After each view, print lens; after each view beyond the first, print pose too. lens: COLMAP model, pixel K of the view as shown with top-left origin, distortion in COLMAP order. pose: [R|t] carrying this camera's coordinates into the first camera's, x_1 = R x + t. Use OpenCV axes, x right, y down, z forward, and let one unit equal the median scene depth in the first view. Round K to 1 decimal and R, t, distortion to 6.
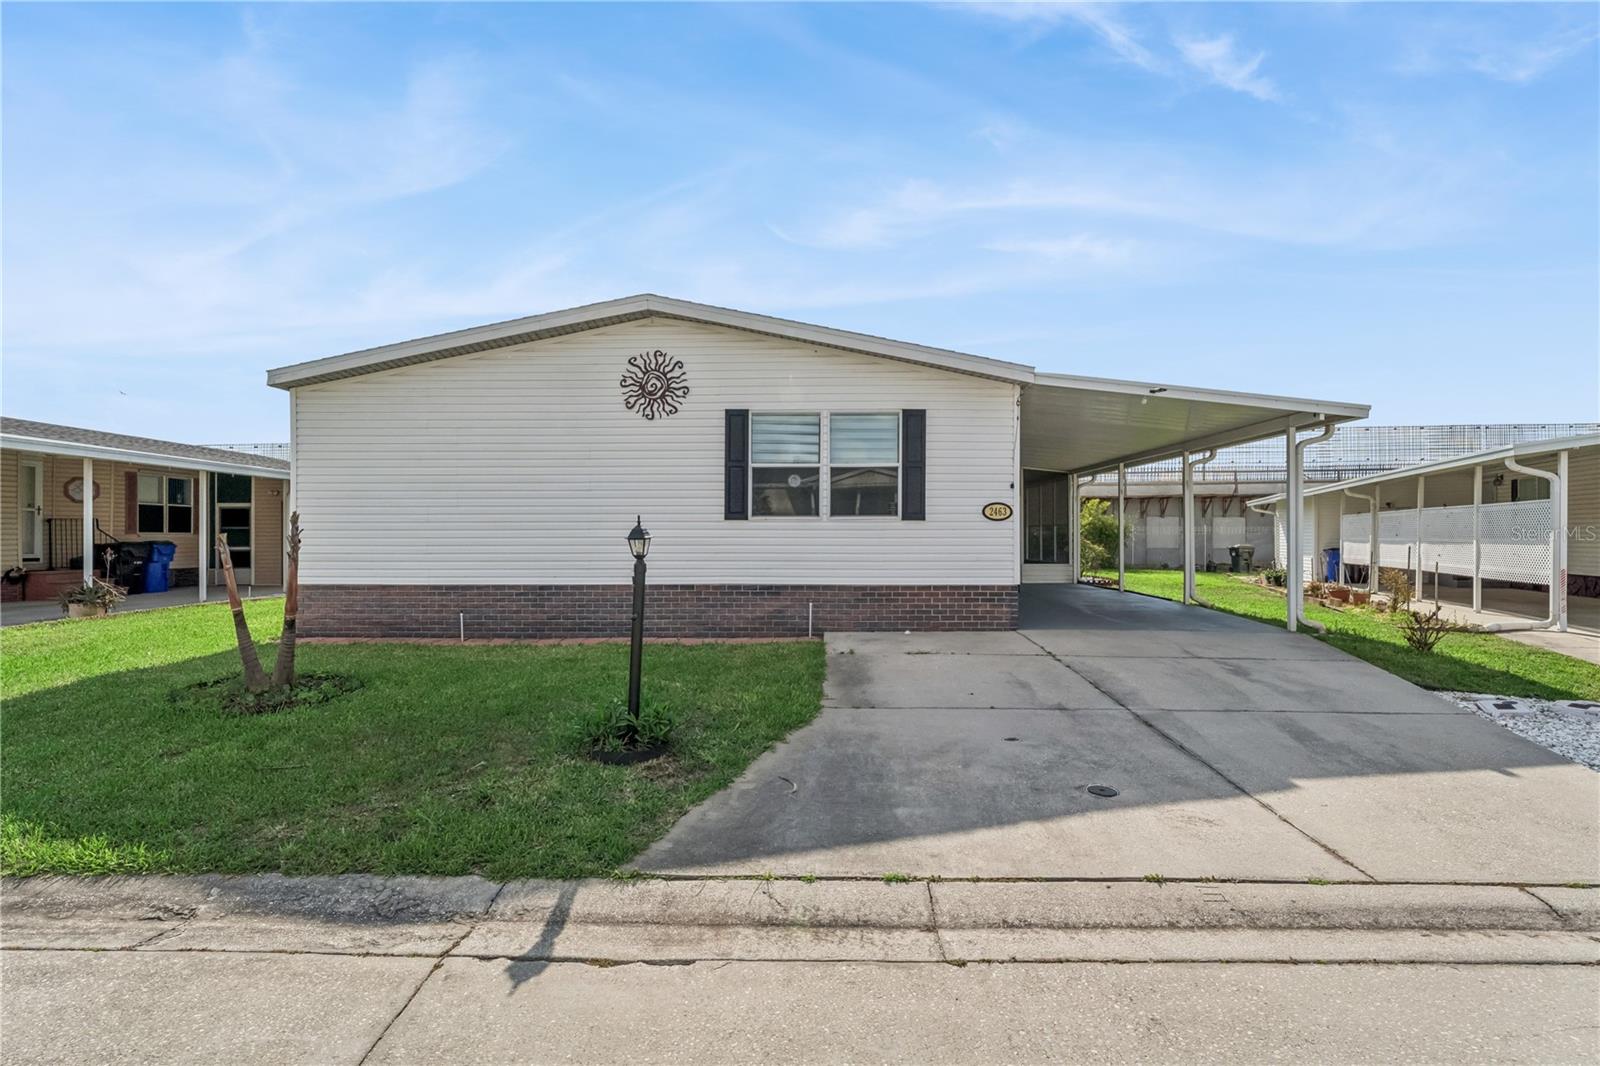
lens RADIAL K [[778.1, 0, 800.0], [0, 778.1, 533.0], [0, 0, 1]] dist [-0.000221, 0.000728]
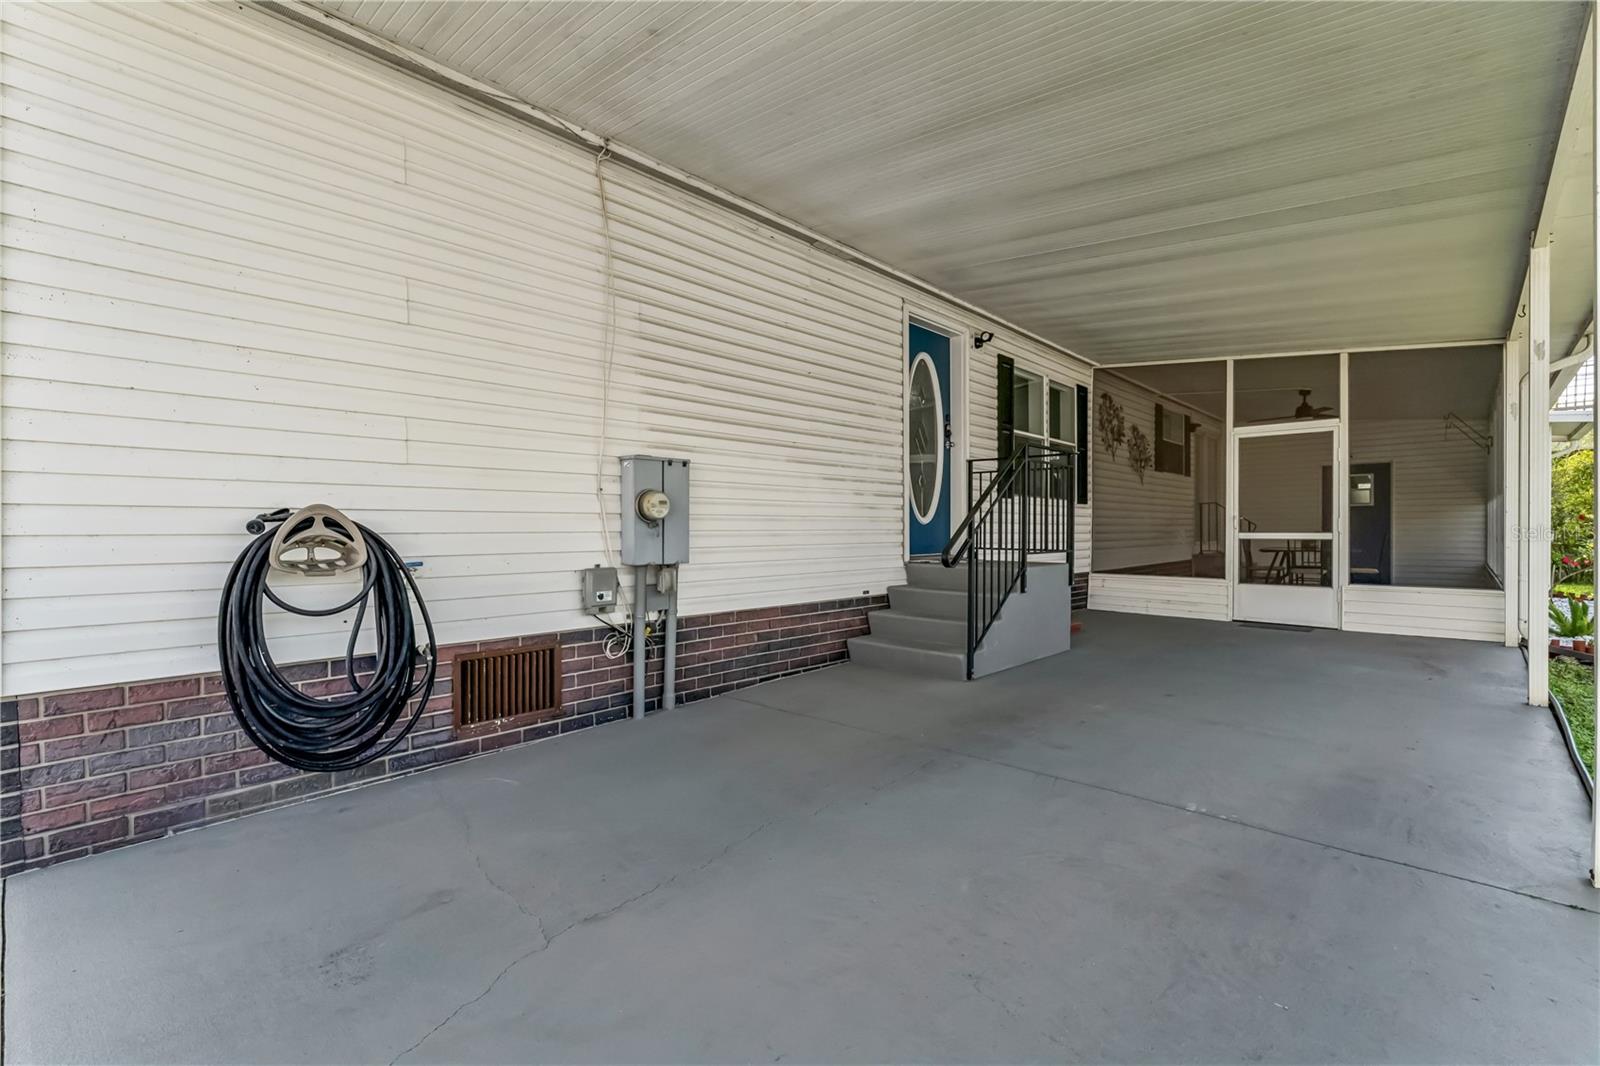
lens RADIAL K [[694.6, 0, 800.0], [0, 694.6, 533.0], [0, 0, 1]] dist [0.000408, 0.000083]
pose [[0.741209, 0.000719, -0.671274, 0.615604], [0.006487, 0.999945, 0.008235, 0.014323], [0.671243, -0.010459, 0.741164, 1.035411]]
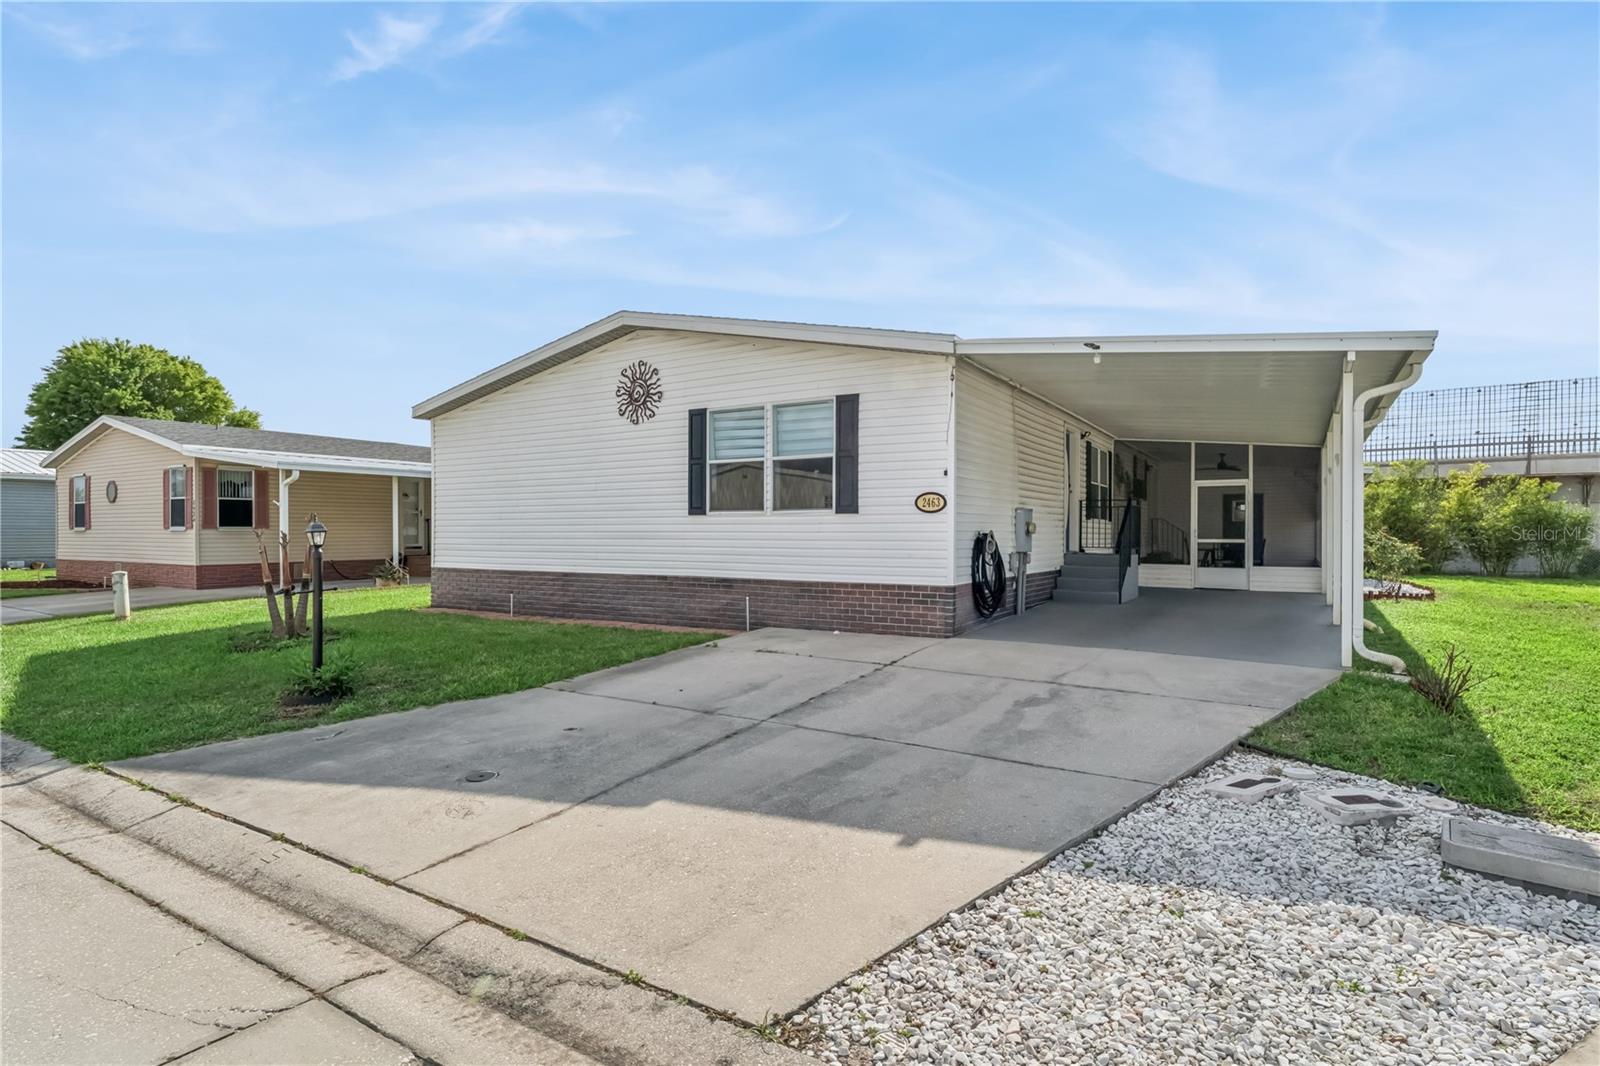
lens RADIAL K [[806.1, 0, 800.0], [0, 806.1, 533.0], [0, 0, 1]] dist [0.001641, -0.000560]
pose [[0.863044, 0.001322, -0.505127, 0.586700], [0.001255, 0.999988, 0.004761, 0.002676], [0.505127, -0.004743, 0.863032, 0.134914]]
